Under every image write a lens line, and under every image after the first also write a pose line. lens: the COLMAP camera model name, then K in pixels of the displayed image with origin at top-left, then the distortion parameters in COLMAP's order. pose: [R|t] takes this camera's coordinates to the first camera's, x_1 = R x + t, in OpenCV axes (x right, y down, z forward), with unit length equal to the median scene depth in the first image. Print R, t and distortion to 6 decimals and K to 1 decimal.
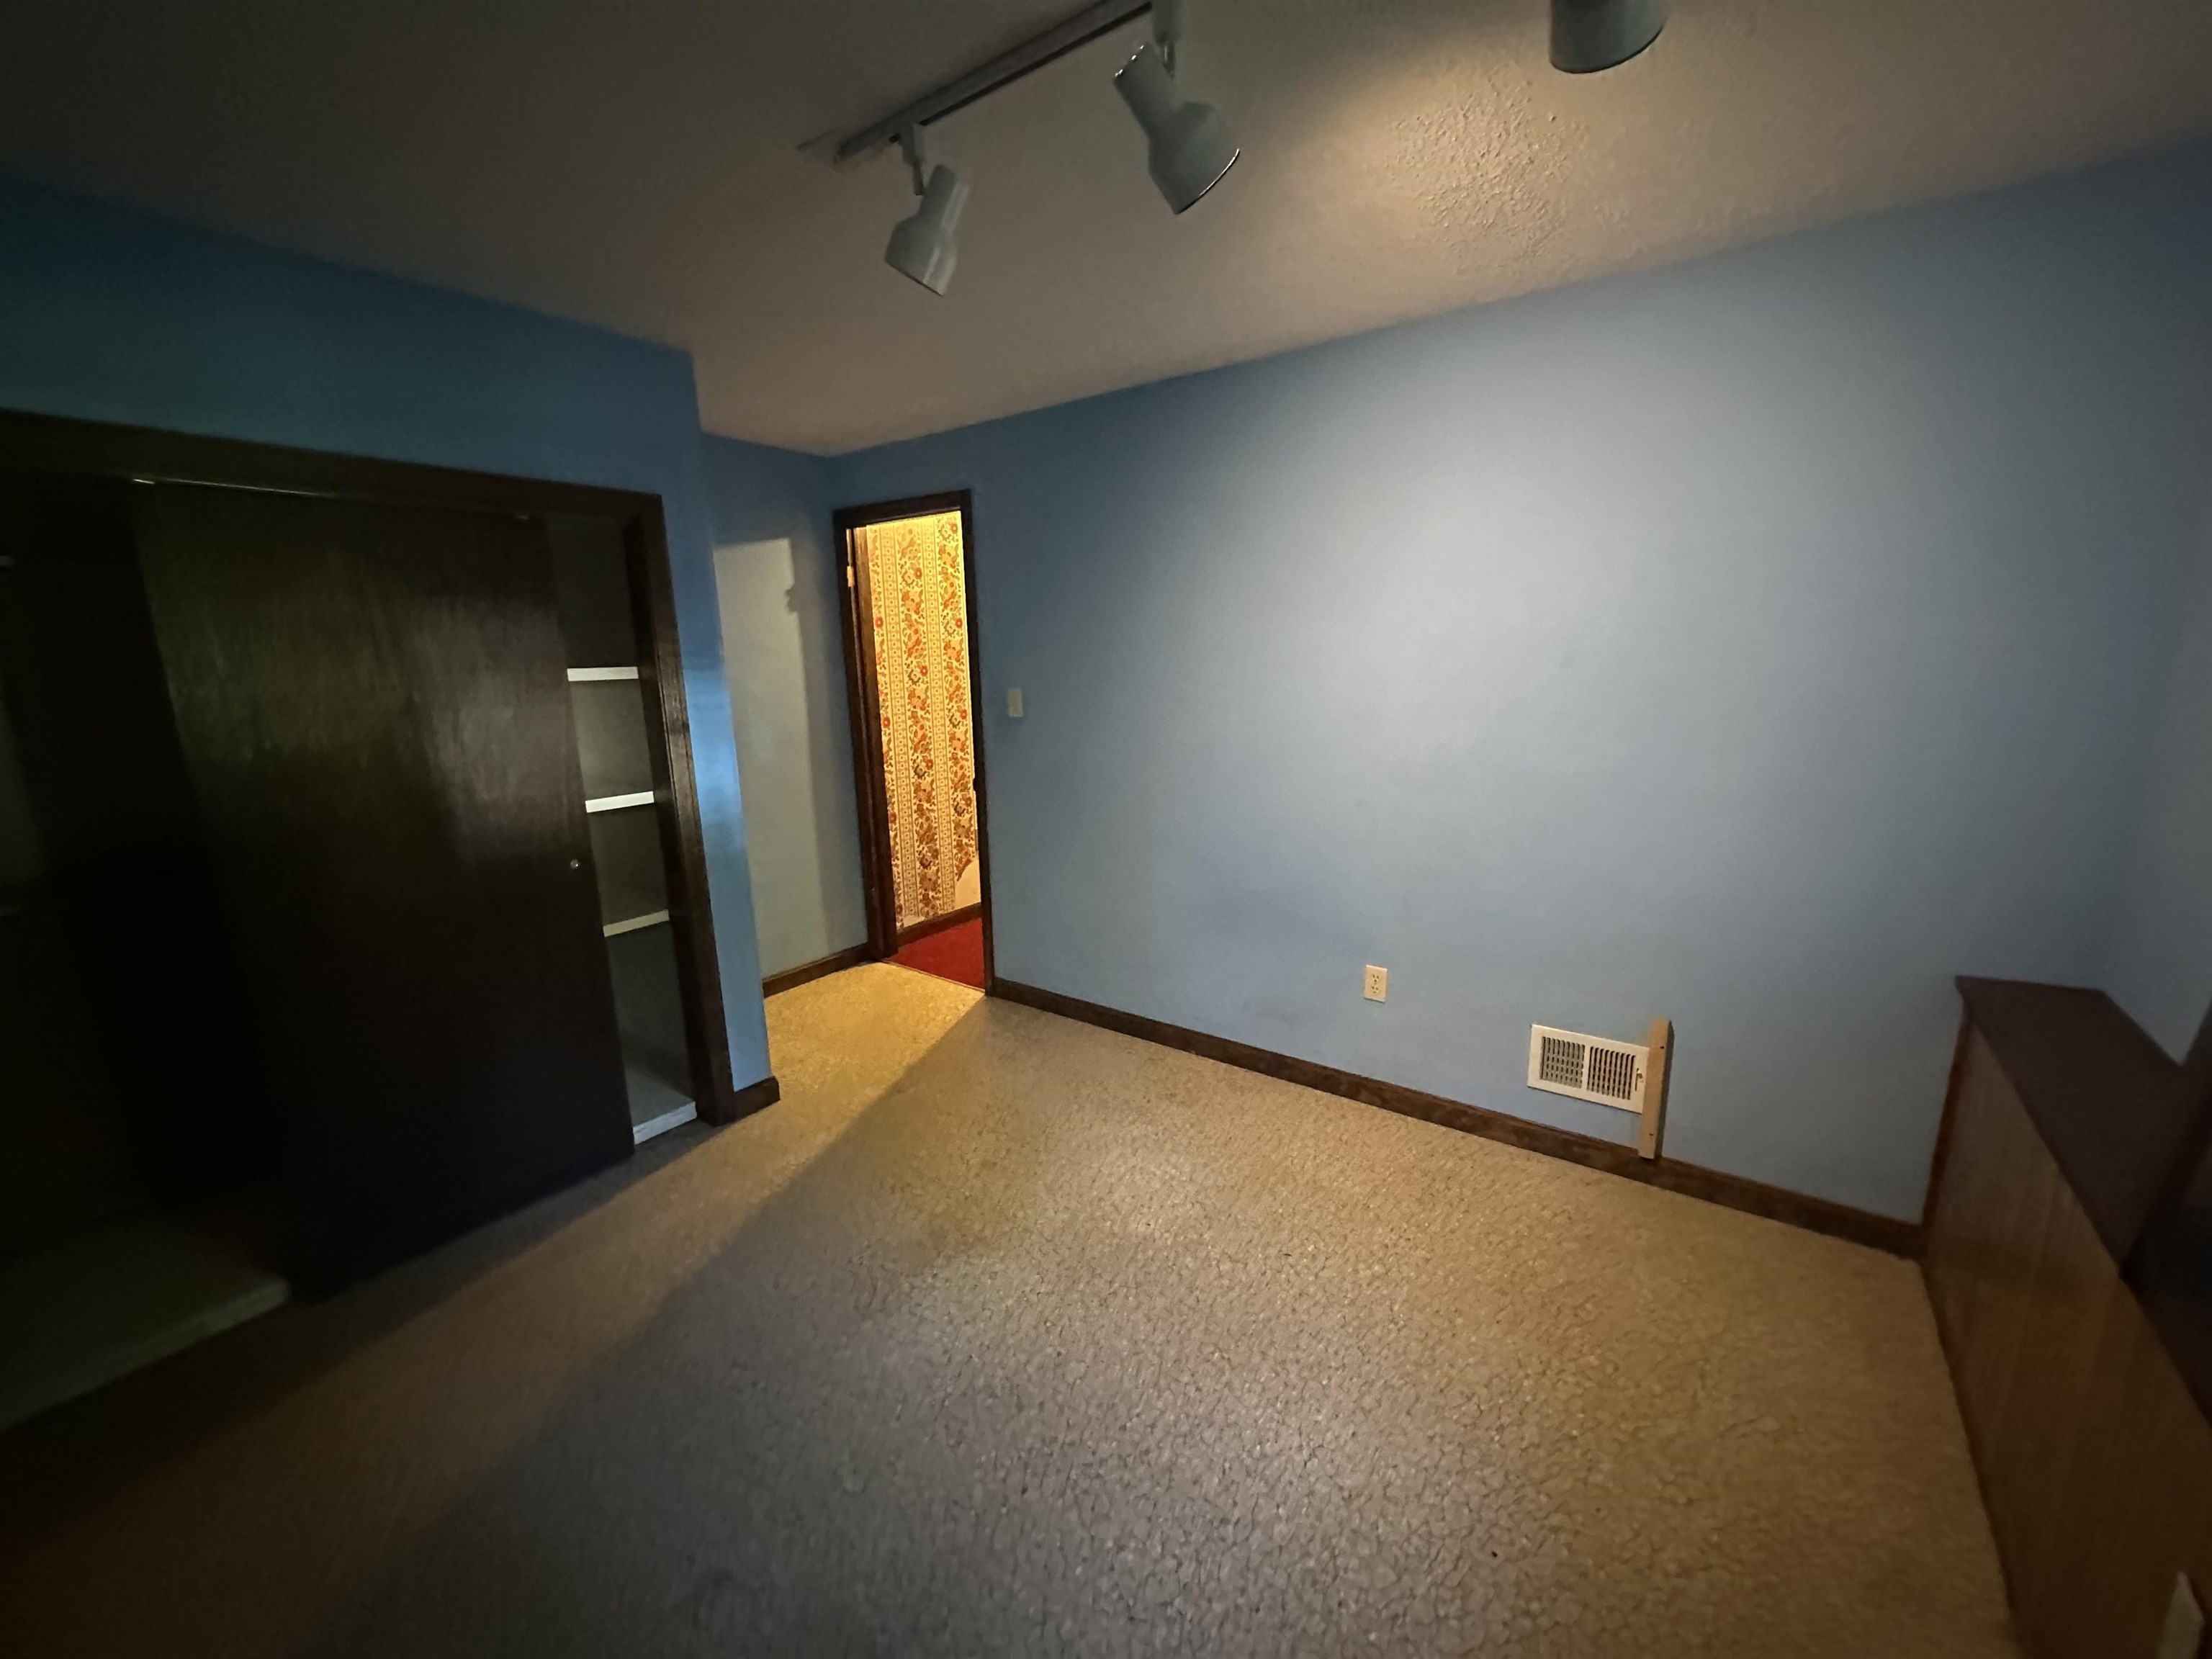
lens RADIAL K [[881.4, 0, 1106.0], [0, 881.4, 829.5], [0, 0, 1]] dist [-0.008005, 0.000776]
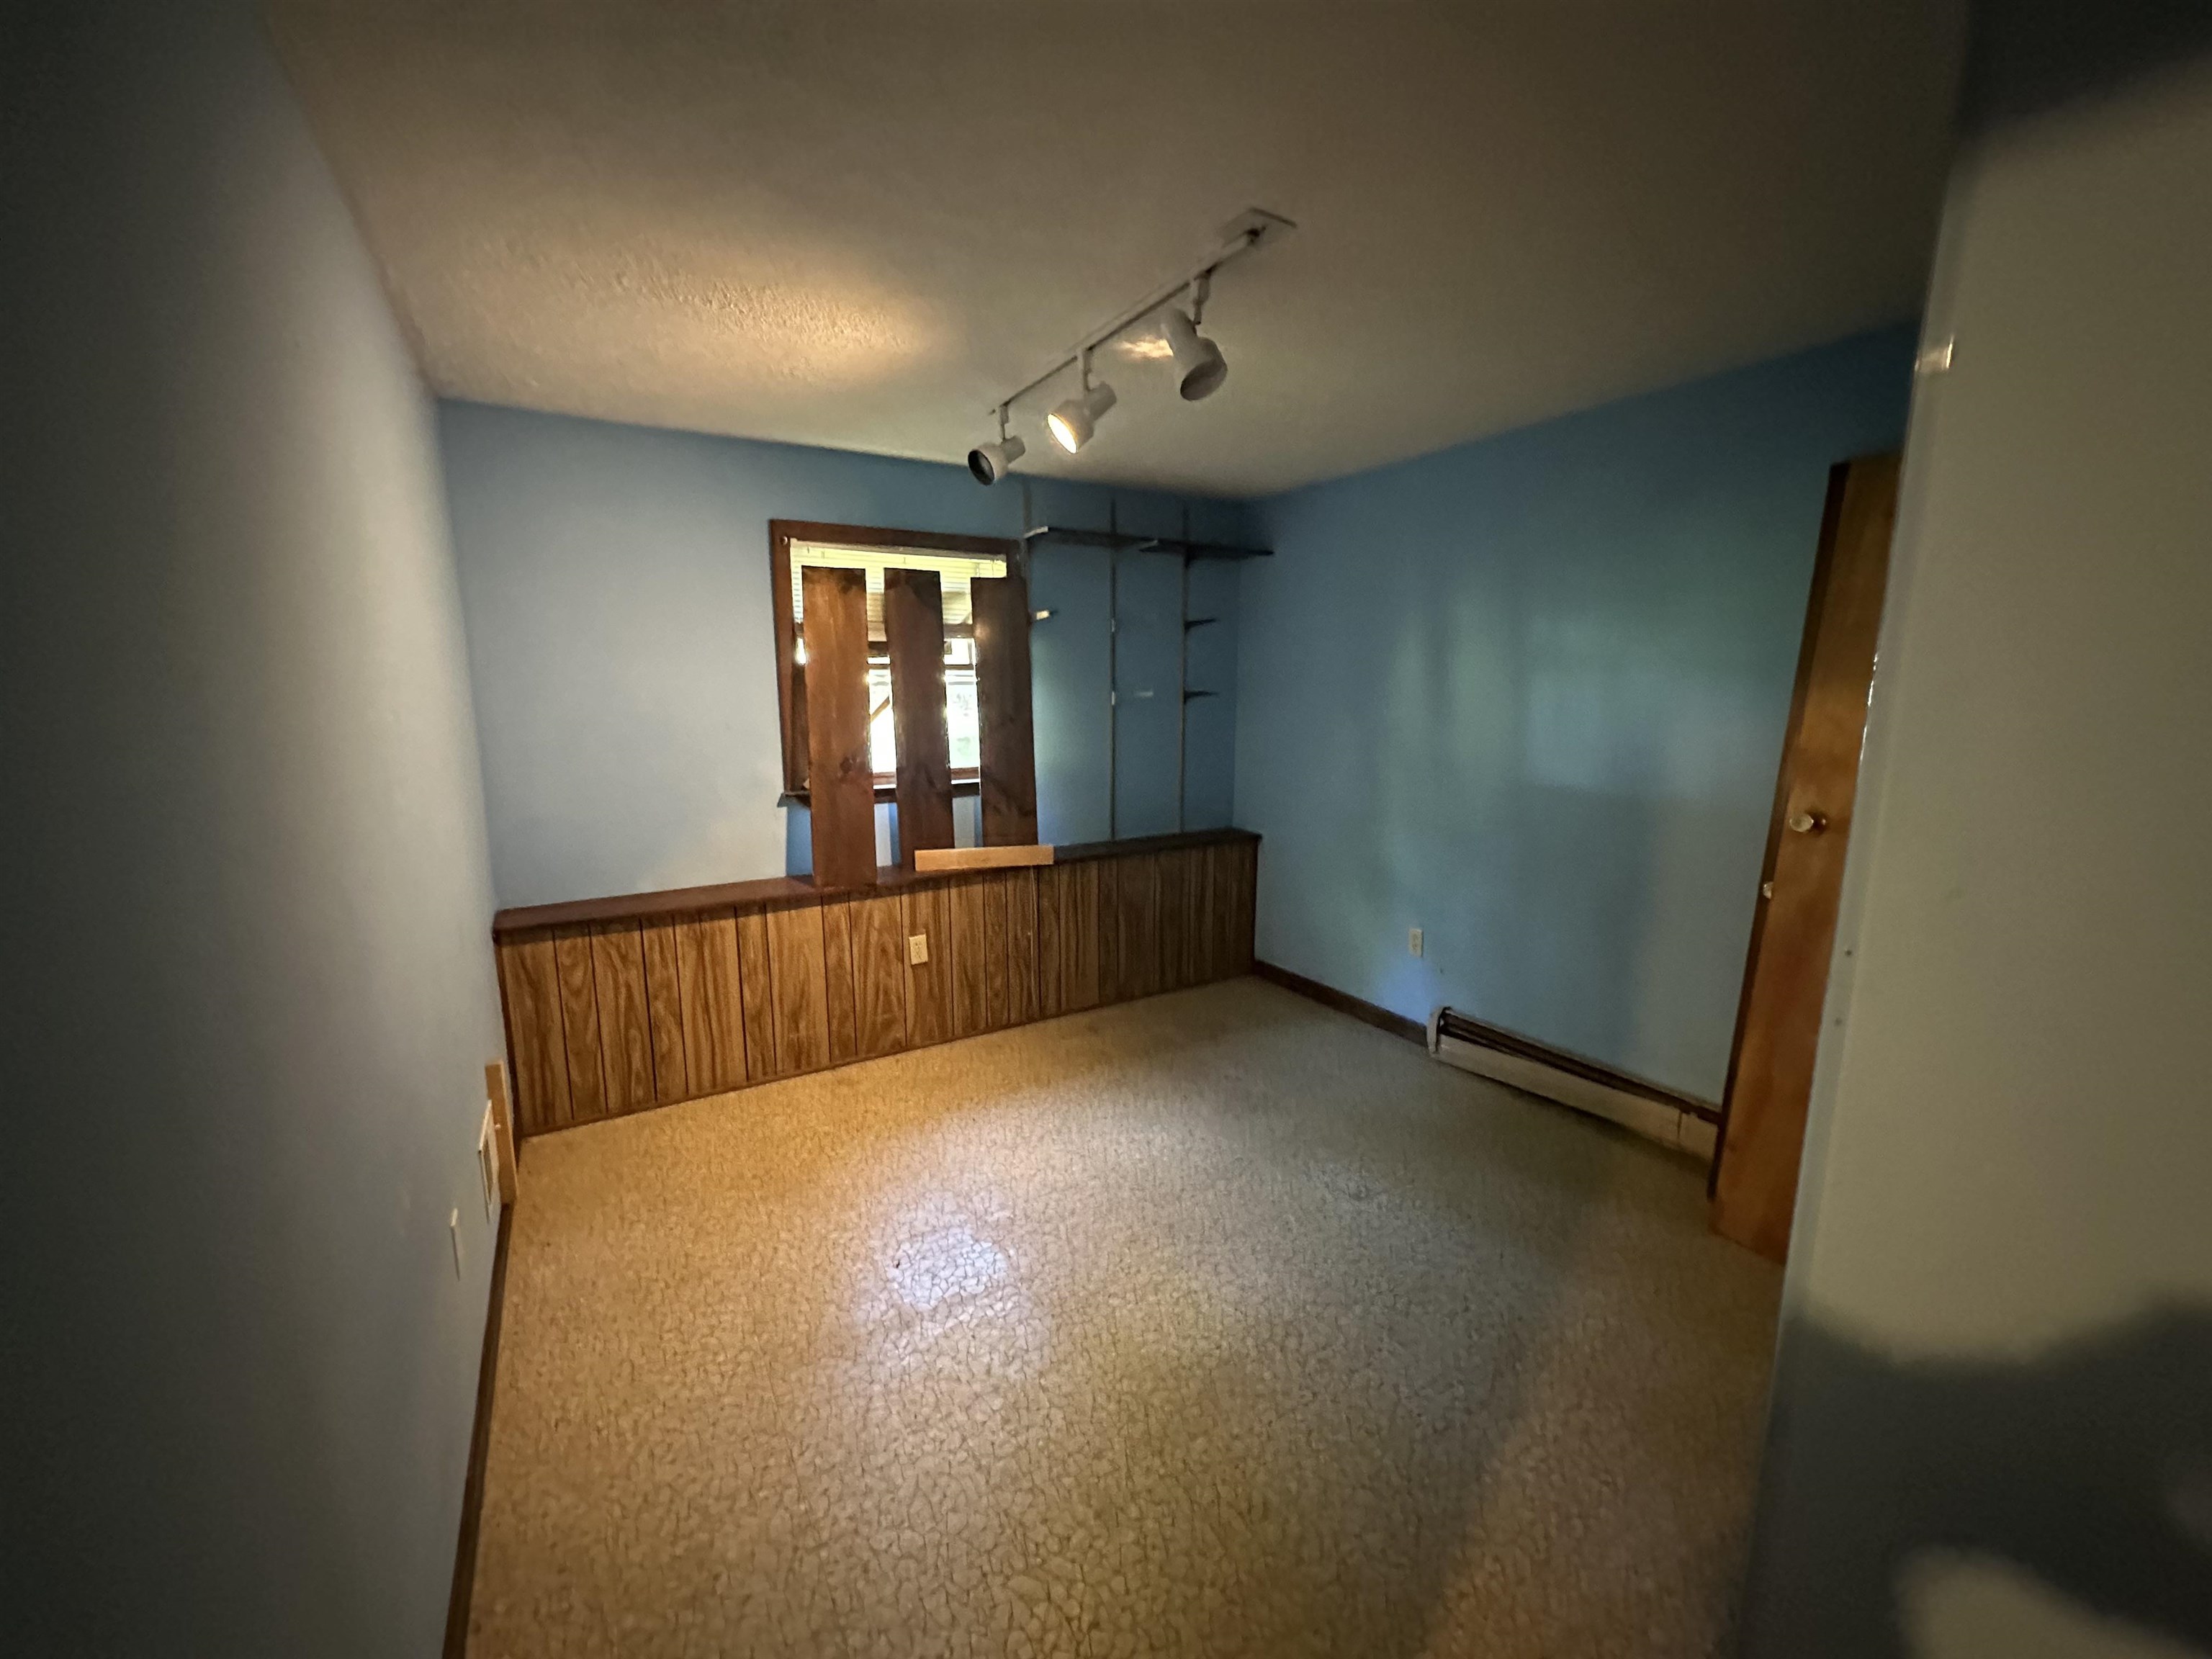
lens RADIAL K [[881.4, 0, 1106.0], [0, 881.4, 829.5], [0, 0, 1]] dist [-0.008005, 0.000776]
pose [[-0.921689, -0.047183, 0.385049, -0.438063], [0.094578, 0.935294, 0.340999, -0.347474], [-0.376223, 0.350712, -0.857588, 1.734216]]
